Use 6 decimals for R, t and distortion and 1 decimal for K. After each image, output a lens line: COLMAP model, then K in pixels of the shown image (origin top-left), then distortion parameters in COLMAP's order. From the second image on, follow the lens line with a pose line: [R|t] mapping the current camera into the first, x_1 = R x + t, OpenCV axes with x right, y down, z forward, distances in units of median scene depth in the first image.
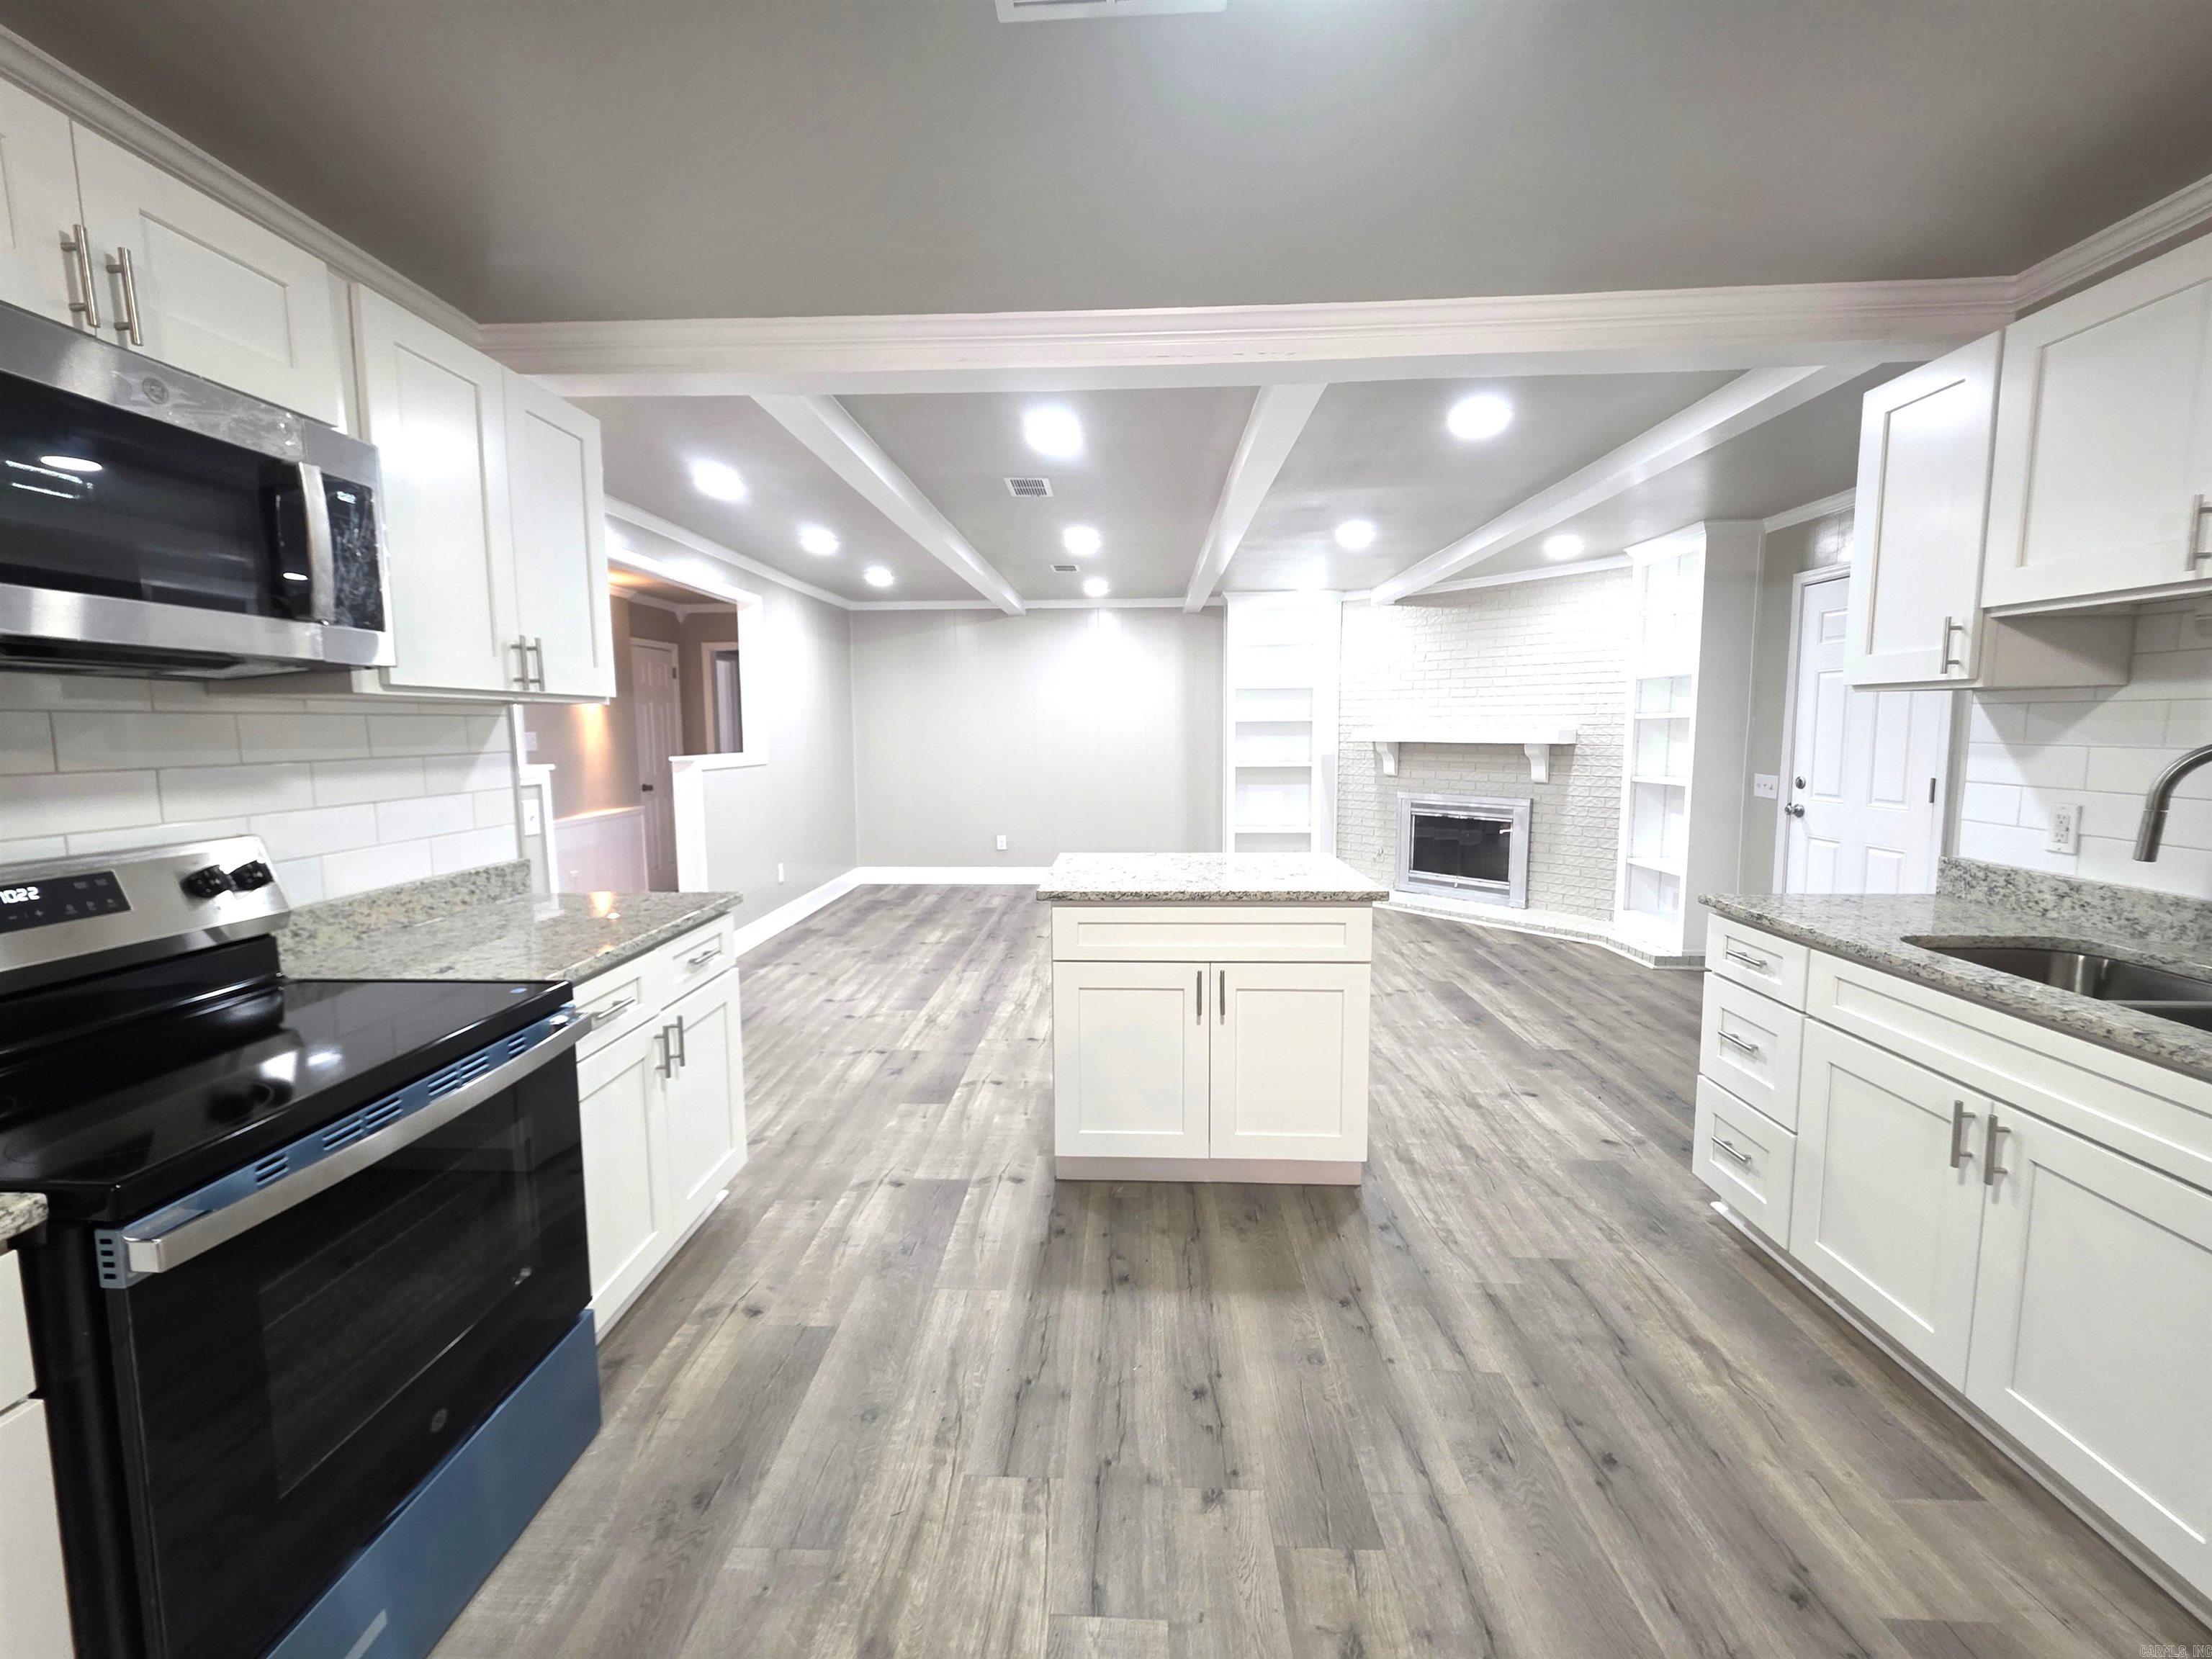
lens RADIAL K [[887.4, 0, 1090.1], [0, 887.4, 812.7], [0, 0, 1]] dist [0.005128, -0.001883]
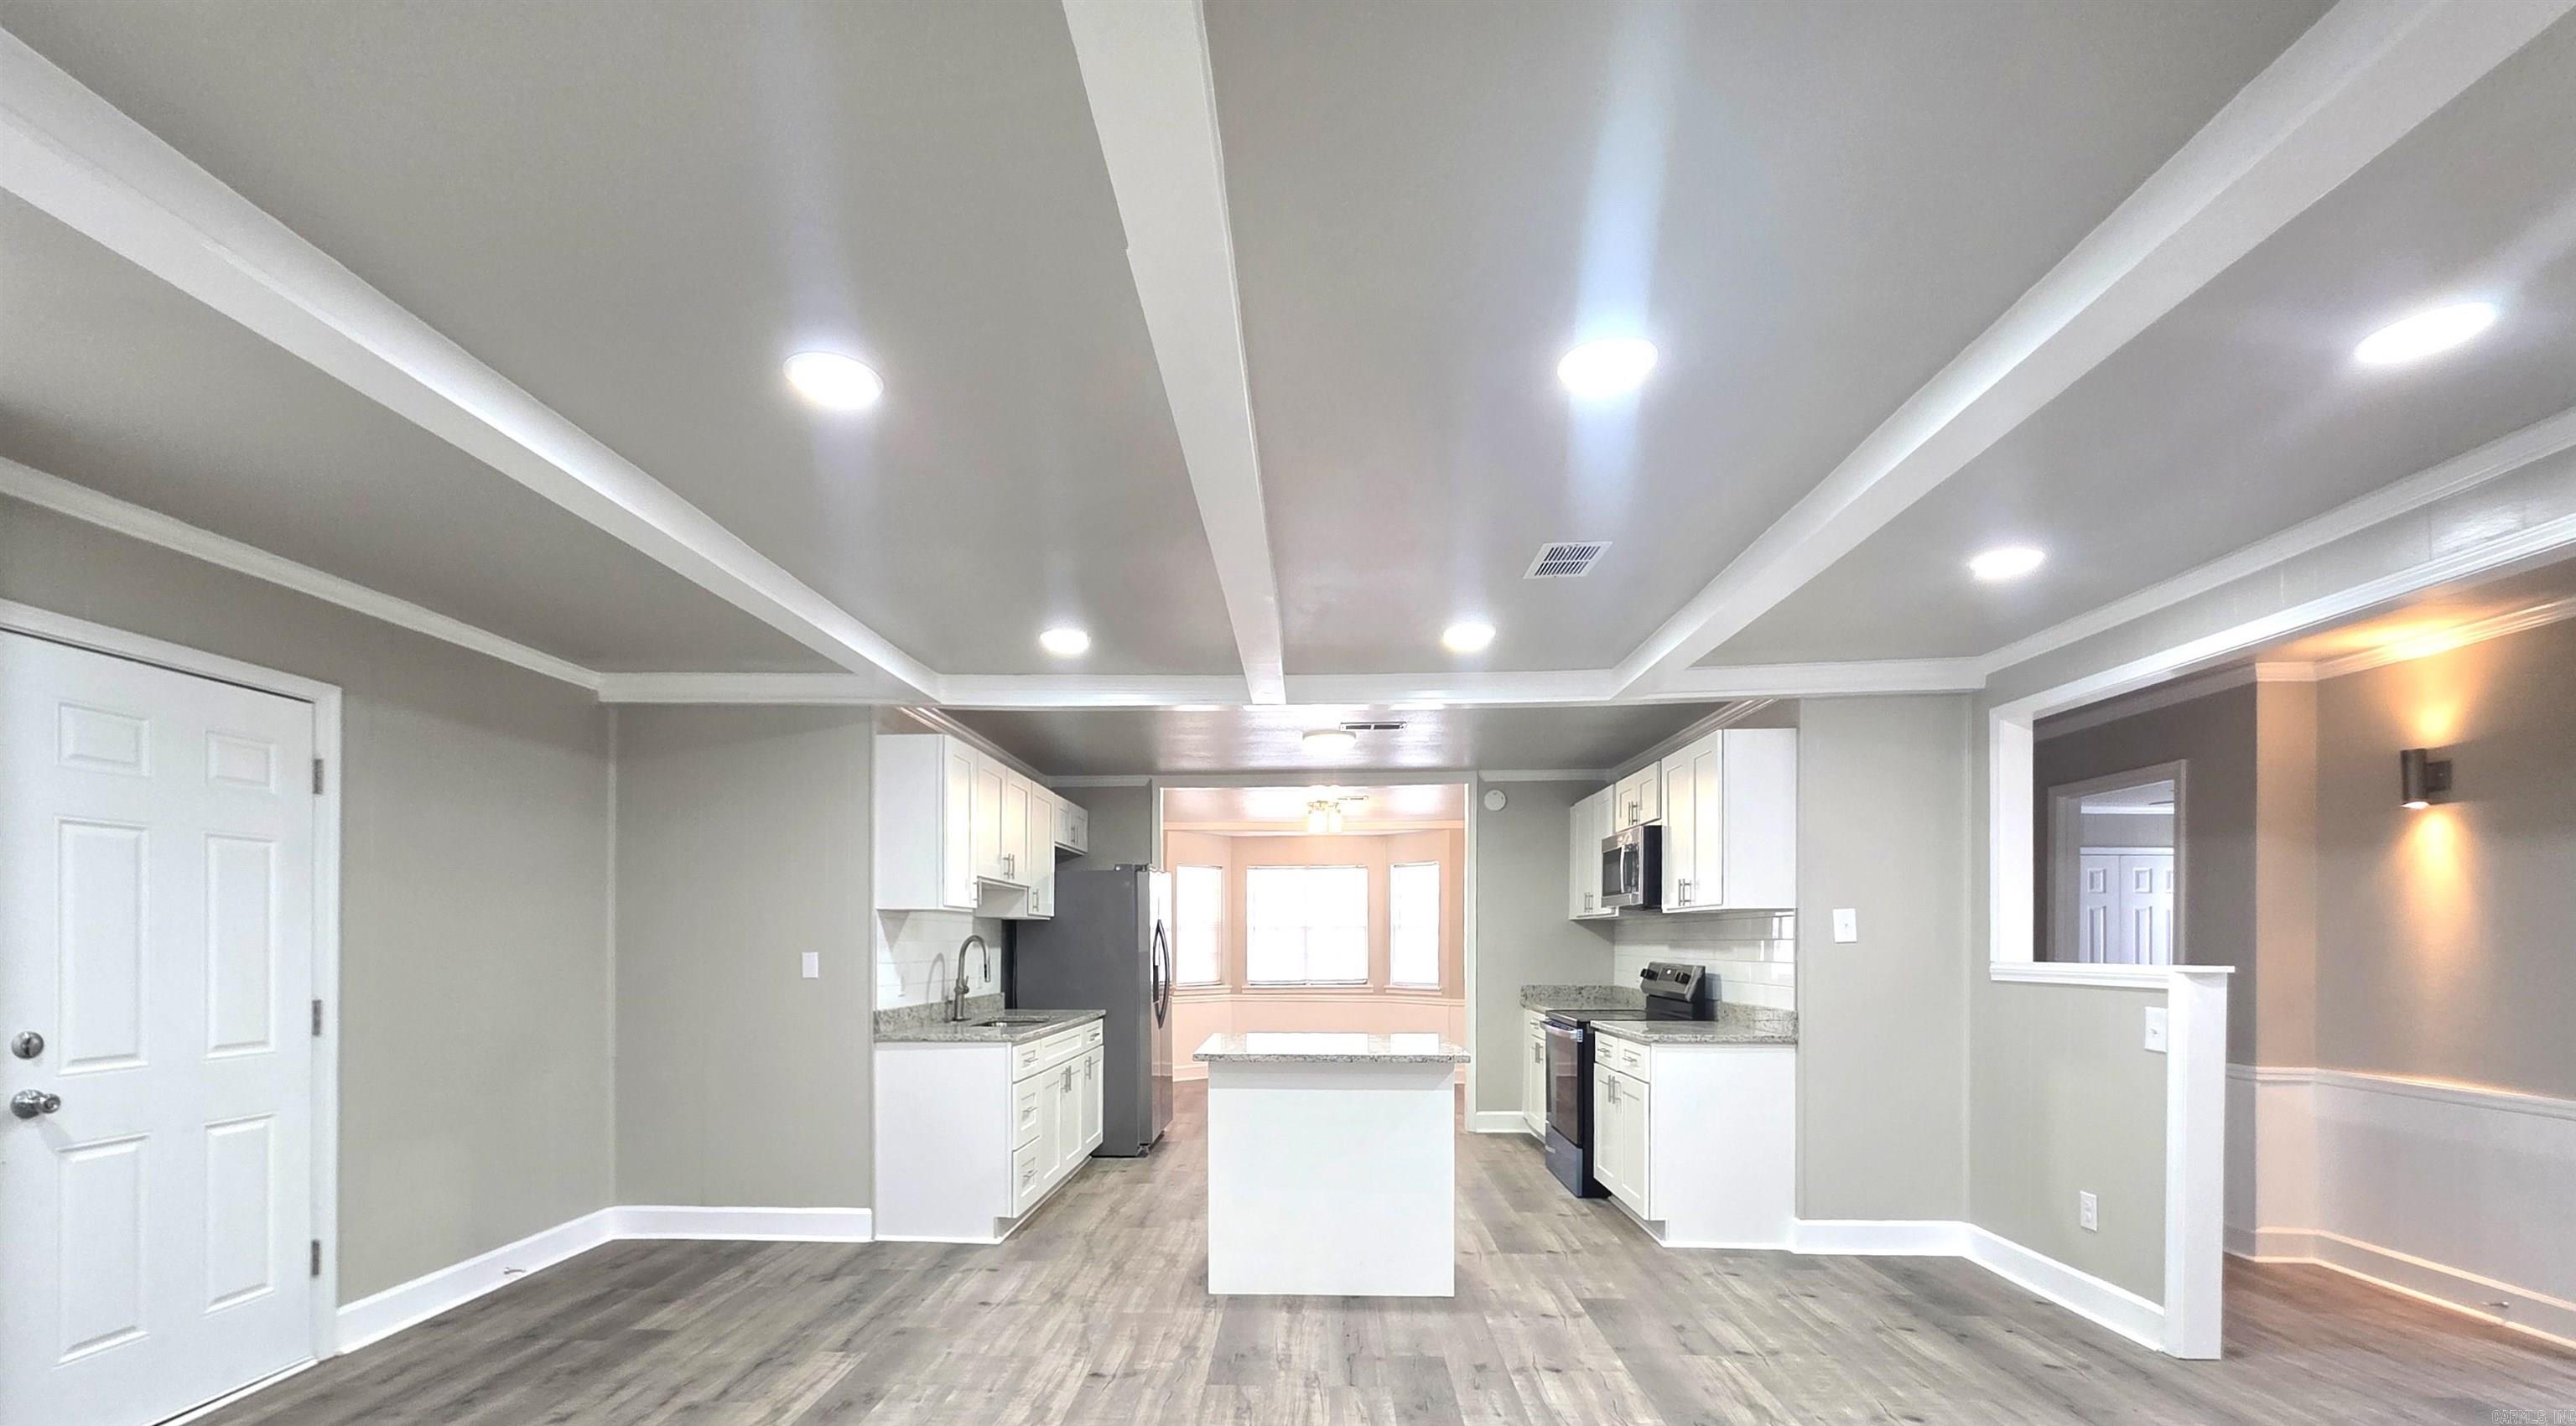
lens RADIAL K [[1083.5, 0, 1269.3], [0, 1083.5, 948.6], [0, 0, 1]] dist [0.001354, 0.000313]
pose [[-0.999935, 0.008456, -0.007638, 0.168325], [0.007609, 0.994460, 0.104836, -0.169385], [0.008483, 0.104771, -0.994460, 1.895858]]
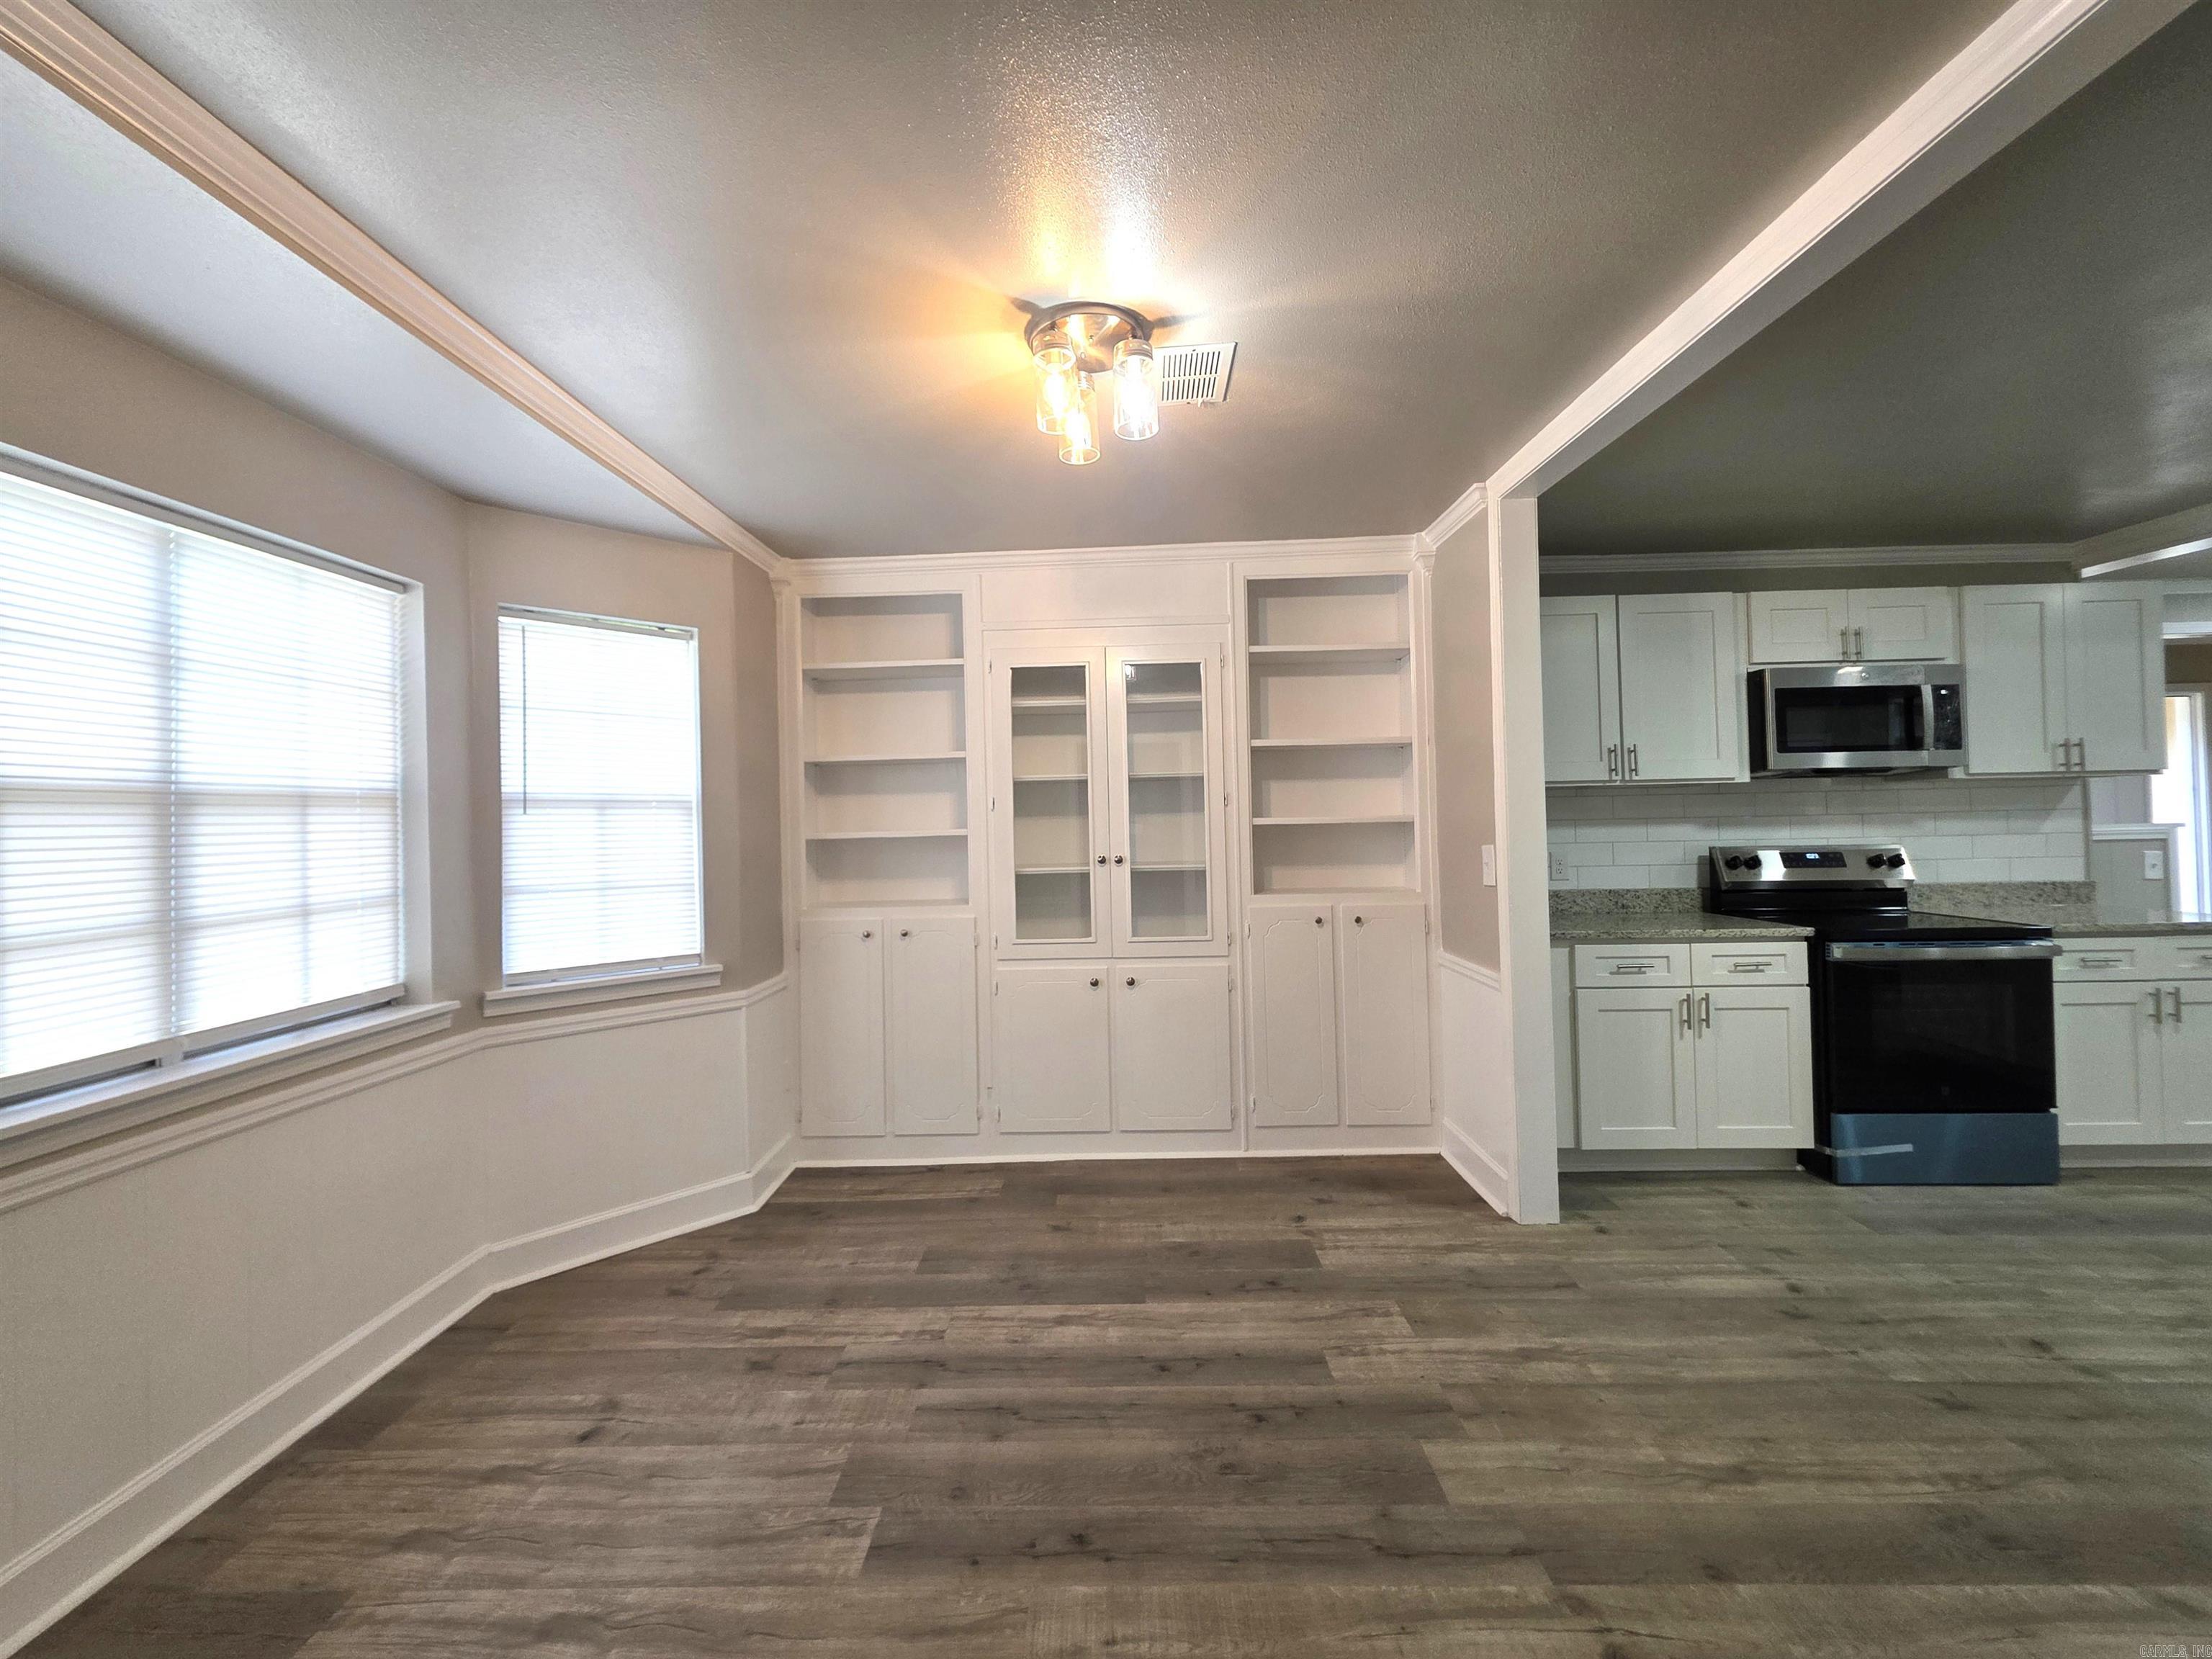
lens RADIAL K [[887.4, 0, 1090.1], [0, 887.4, 812.7], [0, 0, 1]] dist [0.005128, -0.001883]
pose [[0.016108, -0.005993, -0.999852, 0.558566], [-0.077711, 0.996950, -0.007228, 0.053759], [0.996846, 0.077816, 0.015593, -0.472508]]
